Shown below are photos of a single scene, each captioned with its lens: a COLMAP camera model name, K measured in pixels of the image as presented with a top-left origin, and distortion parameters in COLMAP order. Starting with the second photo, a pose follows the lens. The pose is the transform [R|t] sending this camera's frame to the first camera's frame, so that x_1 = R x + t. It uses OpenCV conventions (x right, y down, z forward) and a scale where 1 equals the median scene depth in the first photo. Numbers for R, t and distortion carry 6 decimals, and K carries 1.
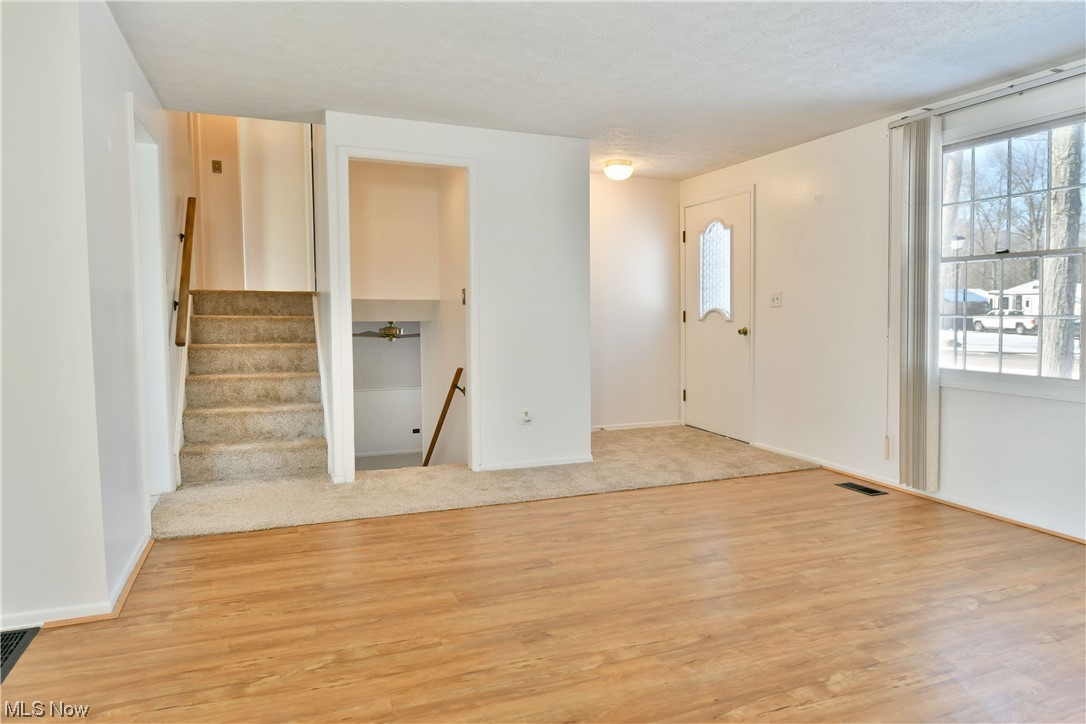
lens RADIAL K [[667.8, 0, 544.1], [0, 667.8, 324.4], [0, 0, 1]] dist [-0.010771, -0.003835]
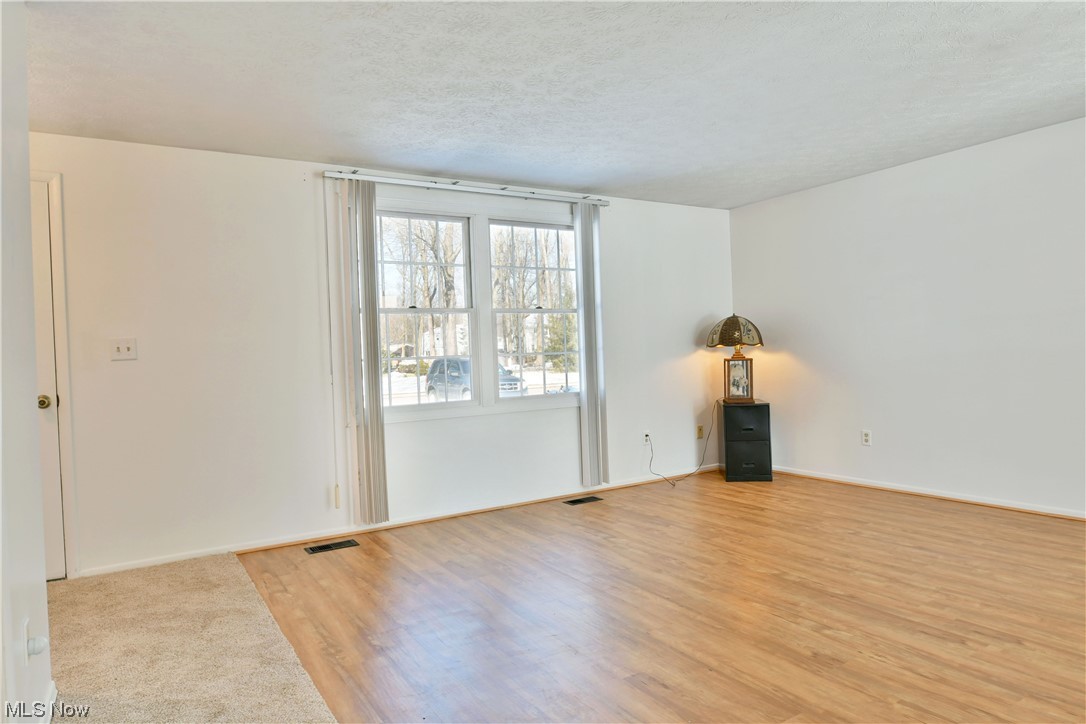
lens RADIAL K [[669.2, 0, 537.2], [0, 669.2, 360.8], [0, 0, 1]] dist [-0.011293, -0.006163]
pose [[-0.168317, -0.011136, 0.985670, -0.746658], [0.053269, 0.998372, 0.020376, -0.030889], [-0.984293, 0.055936, -0.167450, 1.244566]]
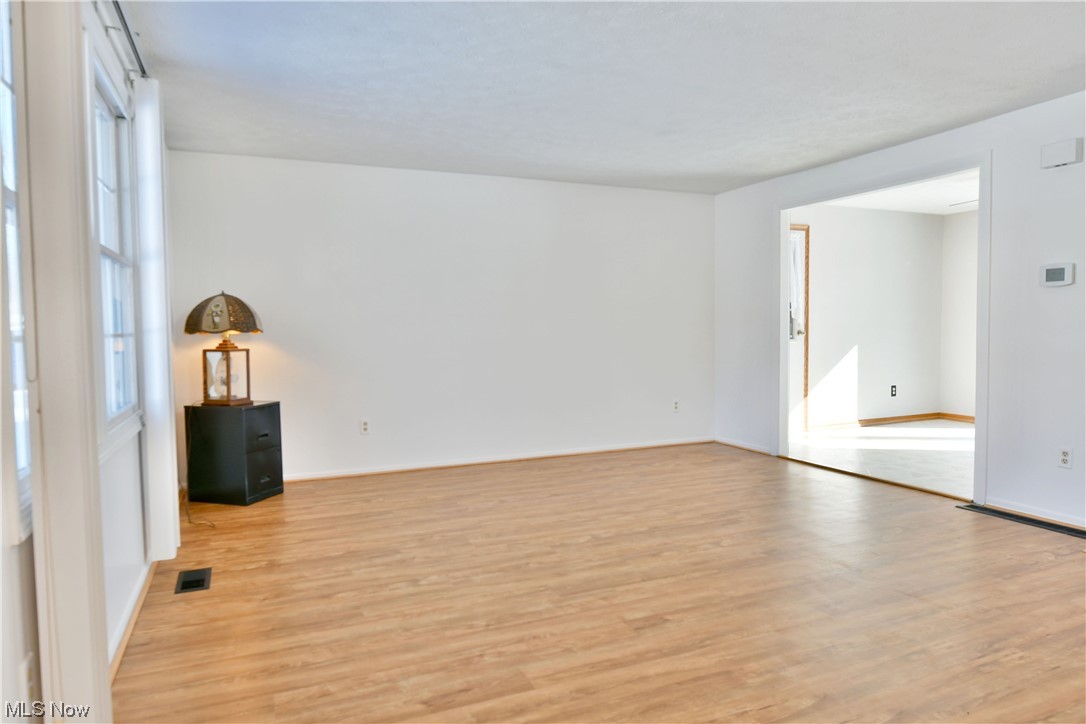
lens RADIAL K [[669.2, 0, 537.2], [0, 669.2, 360.8], [0, 0, 1]] dist [-0.011293, -0.006163]
pose [[-0.999695, 0.007217, -0.023599, 0.417780], [0.005642, 0.997793, 0.066168, -0.037904], [0.024025, 0.066015, -0.997529, 1.891761]]
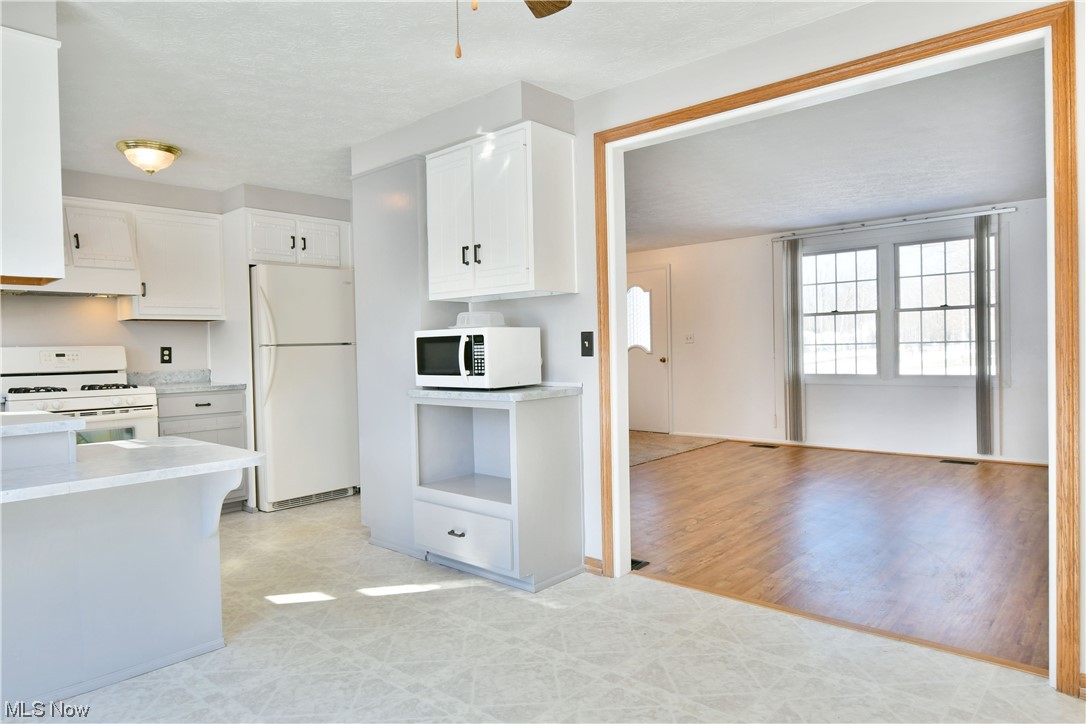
lens RADIAL K [[669.2, 0, 537.2], [0, 669.2, 360.8], [0, 0, 1]] dist [-0.011293, -0.006163]
pose [[0.899253, -0.032752, 0.436201, -1.189931], [0.034165, 0.999406, 0.004607, -0.008247], [-0.436093, 0.010760, 0.899837, -0.466539]]
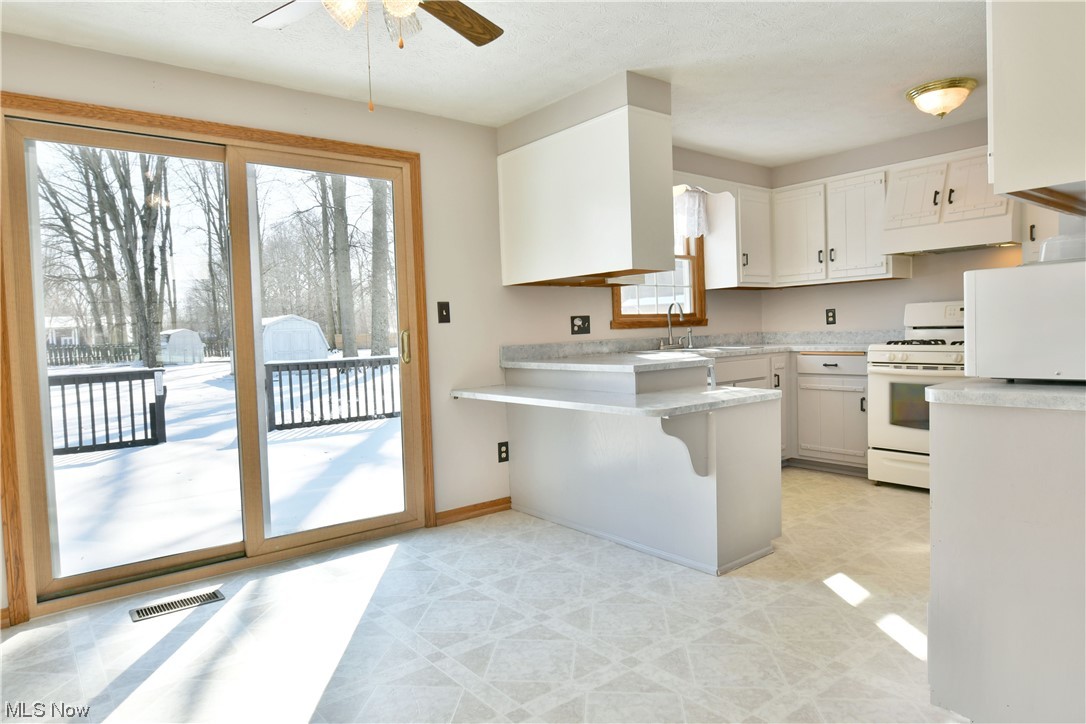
lens RADIAL K [[664.8, 0, 538.4], [0, 664.8, 360.6], [0, 0, 1]] dist [-0.007968, -0.004059]
pose [[0.284438, 0.026883, -0.958317, -0.308756], [0.020872, 0.999196, 0.034225, -0.004572], [0.958467, -0.029736, 0.283648, -0.017248]]
